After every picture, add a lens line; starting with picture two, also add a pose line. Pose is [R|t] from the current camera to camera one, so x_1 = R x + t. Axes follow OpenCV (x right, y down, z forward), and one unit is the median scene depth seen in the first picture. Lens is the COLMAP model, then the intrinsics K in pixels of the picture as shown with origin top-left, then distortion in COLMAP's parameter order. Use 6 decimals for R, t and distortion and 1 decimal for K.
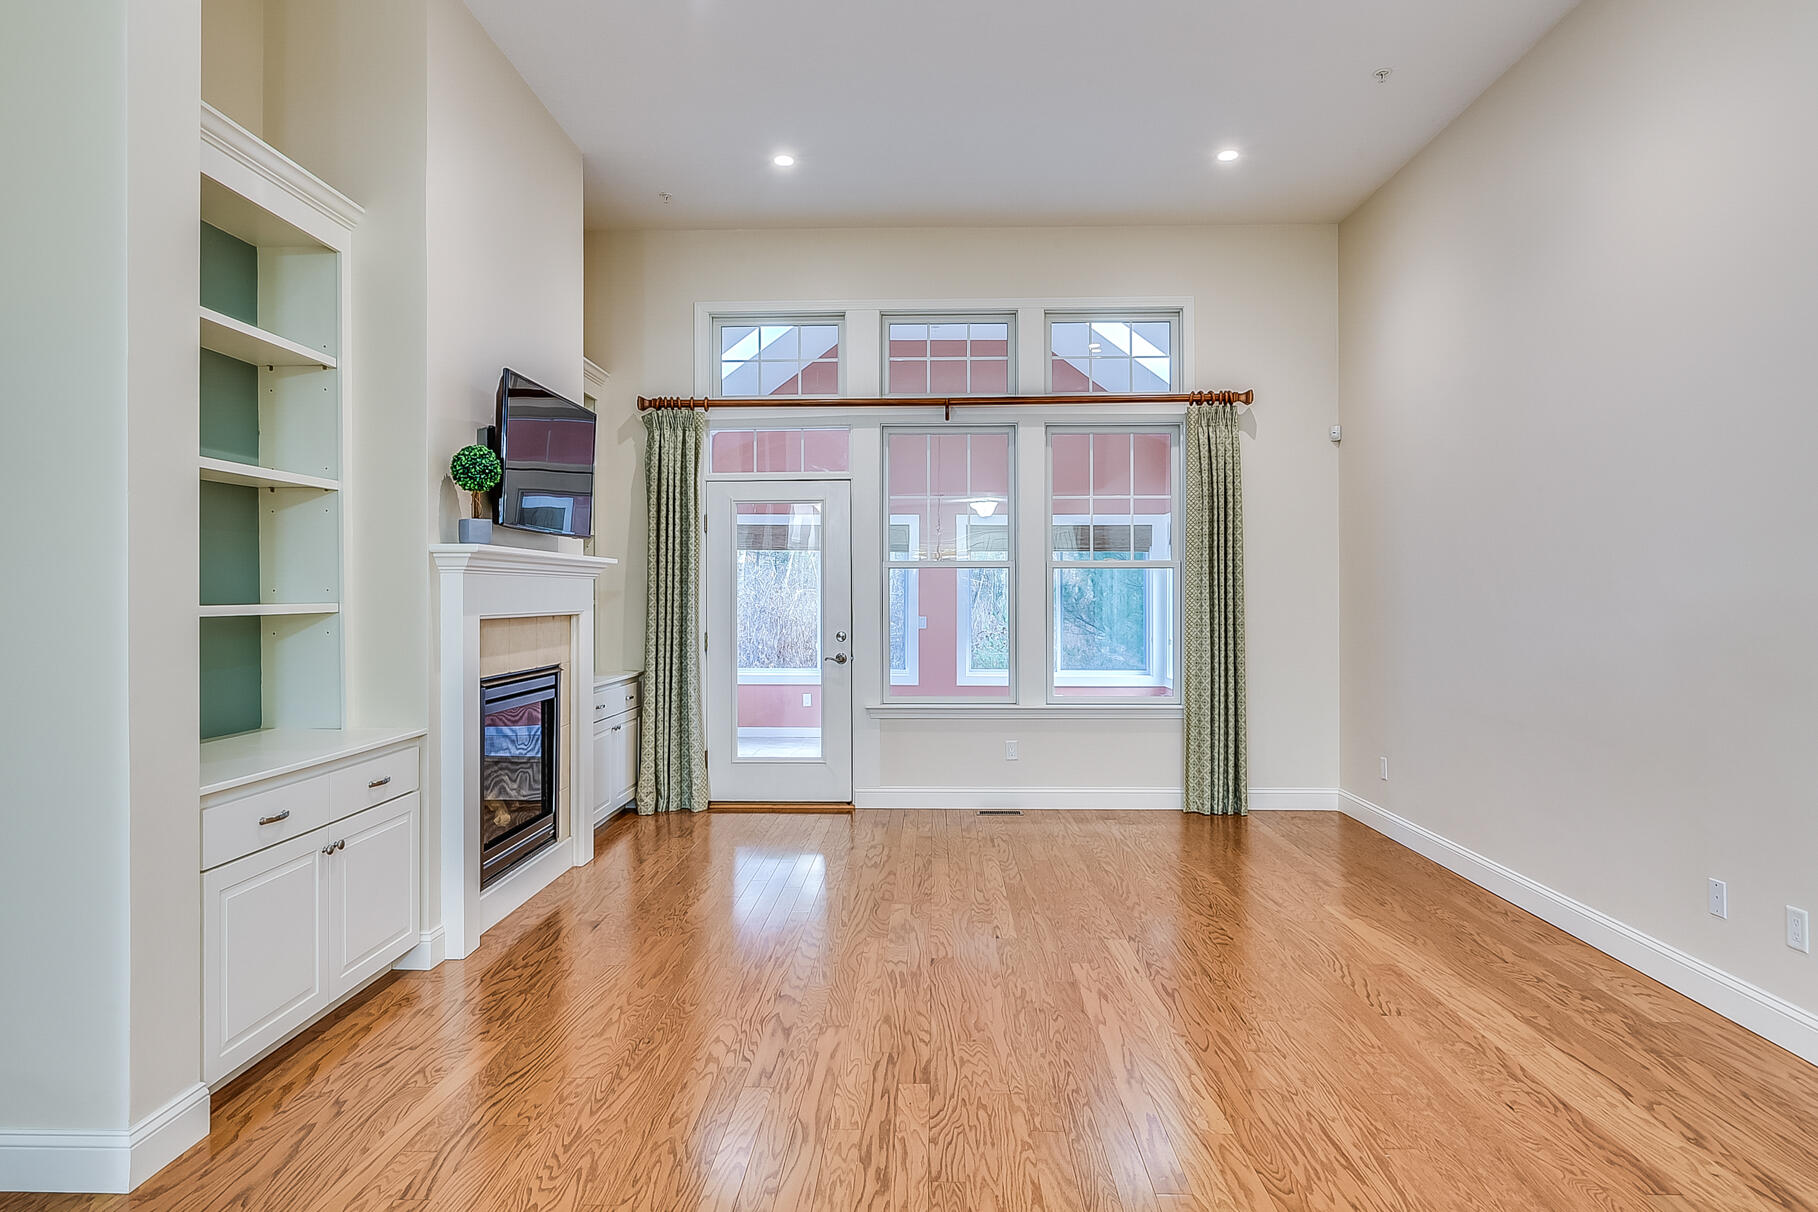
lens RADIAL K [[1061.8, 0, 908.5], [0, 1061.8, 600.4], [0, 0, 1]] dist [0.007655, 0.000127]
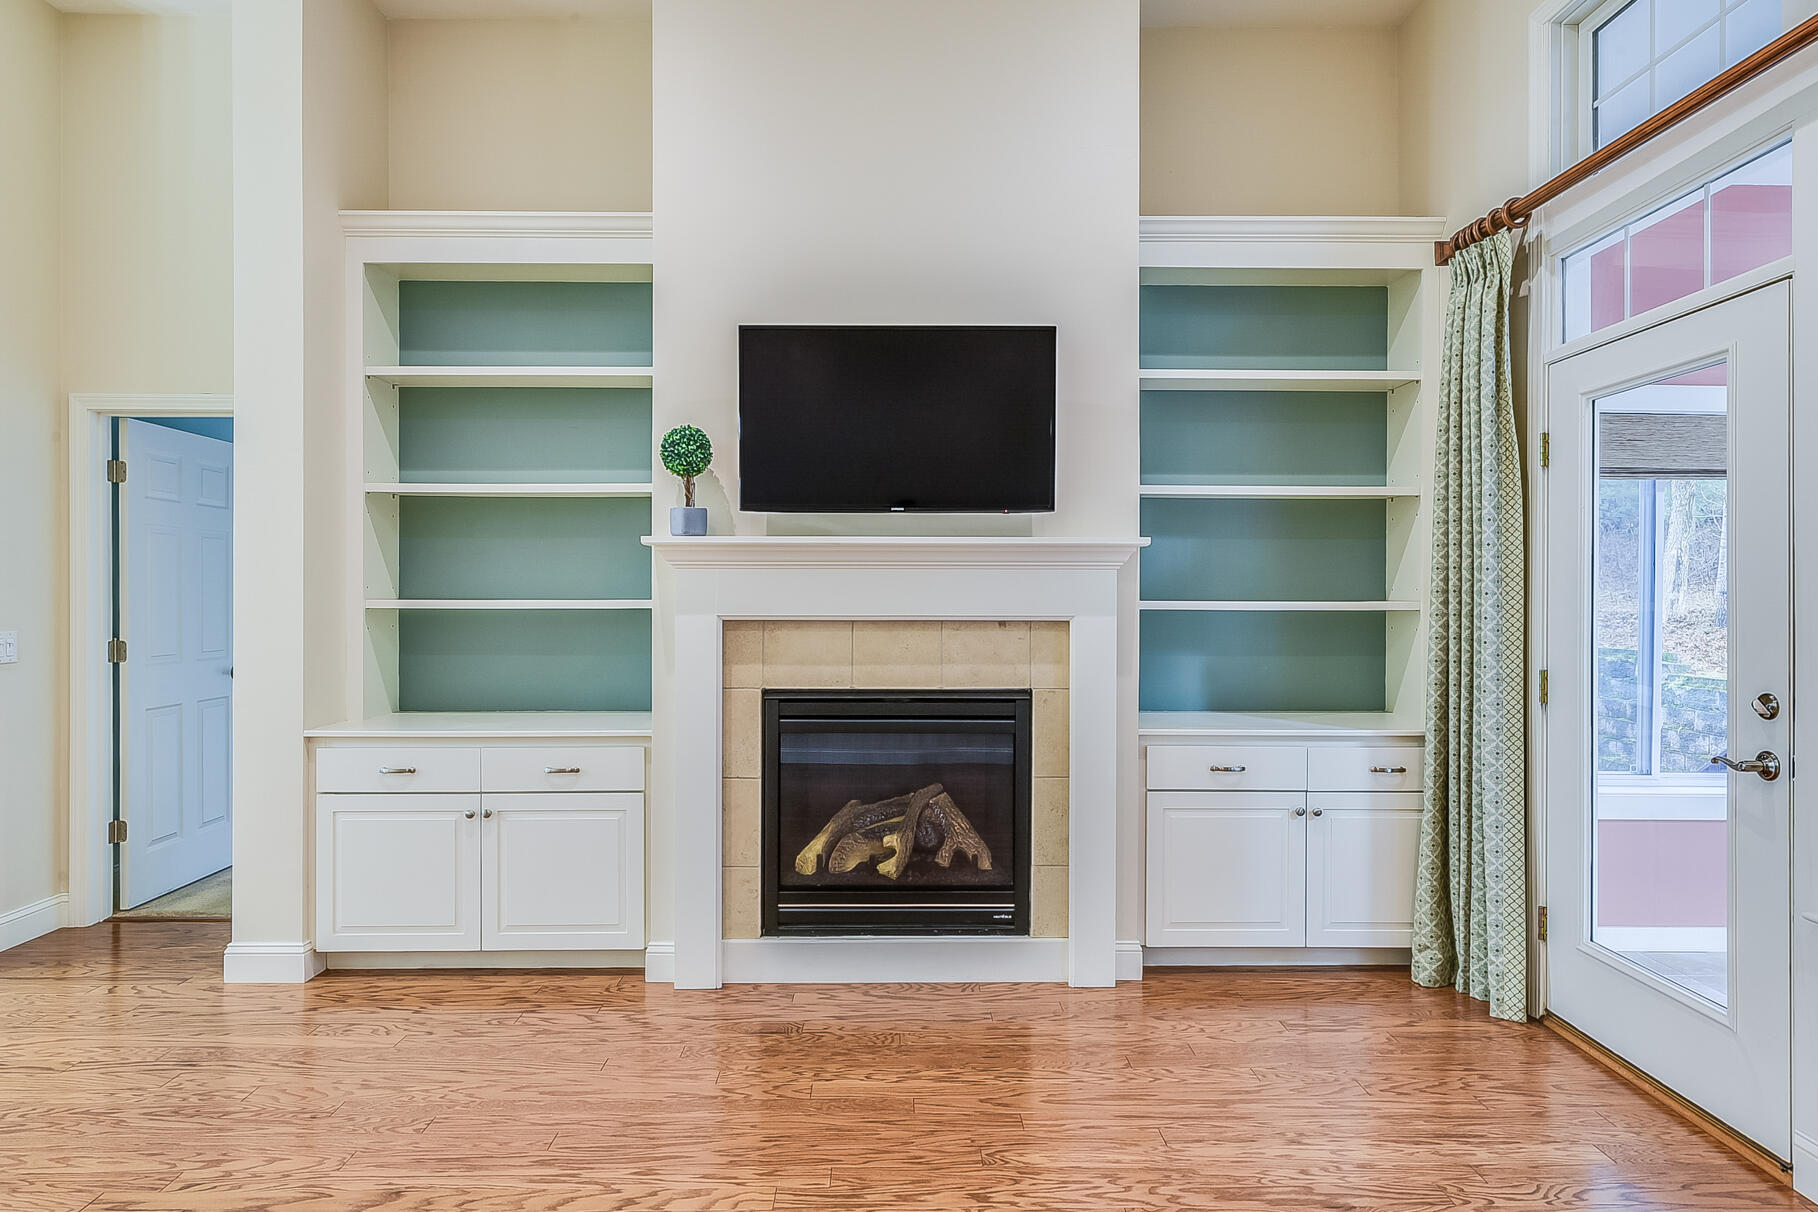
lens RADIAL K [[1061.8, 0, 908.5], [0, 1061.8, 600.4], [0, 0, 1]] dist [0.007655, 0.000127]
pose [[0.036357, 0.005322, -0.999325, 0.304408], [-0.006147, 0.999968, 0.005102, -0.002436], [0.999320, 0.005958, 0.036388, 0.705430]]
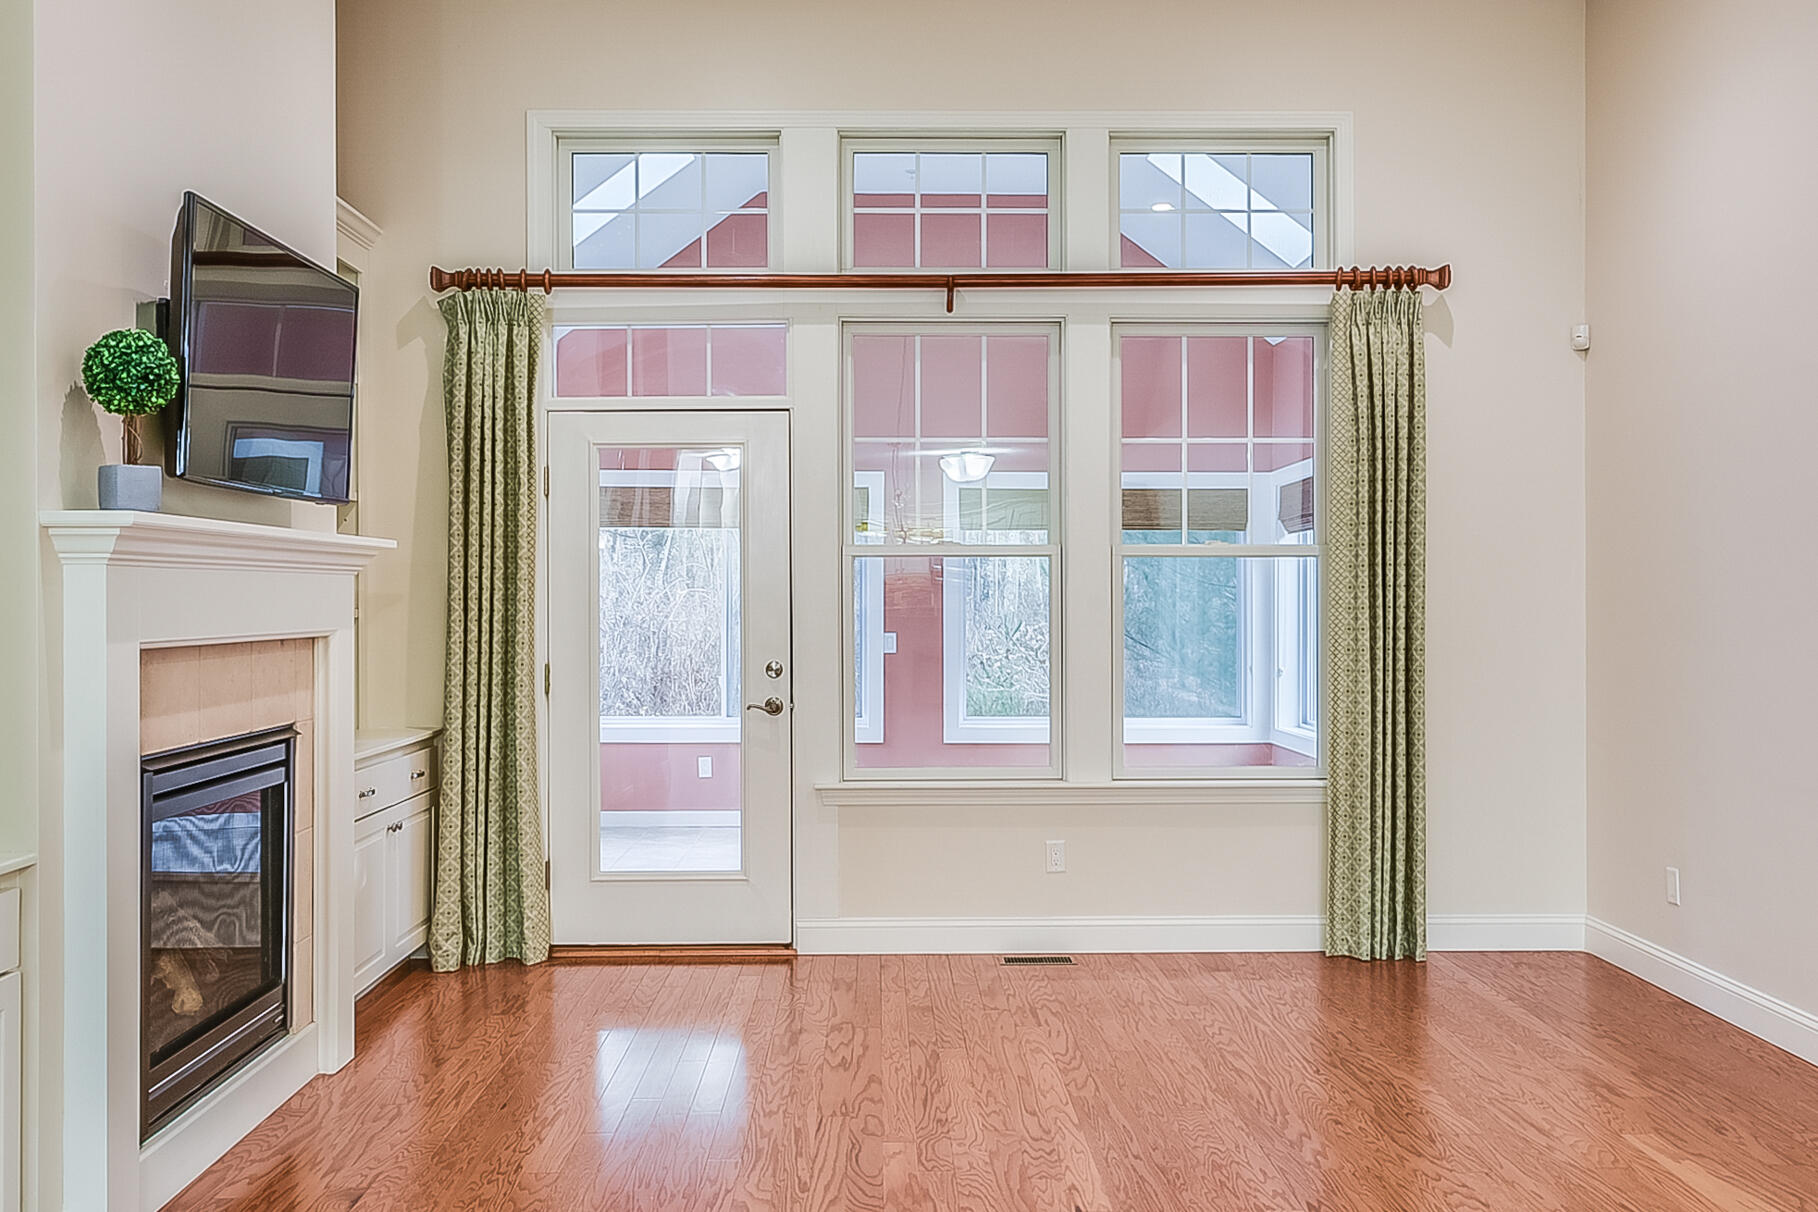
lens RADIAL K [[1573.3, 0, 909.0], [0, 1573.3, 606.0], [0, 0, 1]] dist [0.018823, 0.004146]
pose [[0.998945, -0.000846, 0.045917, -0.028539], [0.000805, 0.999999, 0.000903, -0.003038], [-0.045918, -0.000865, 0.998945, 0.106610]]
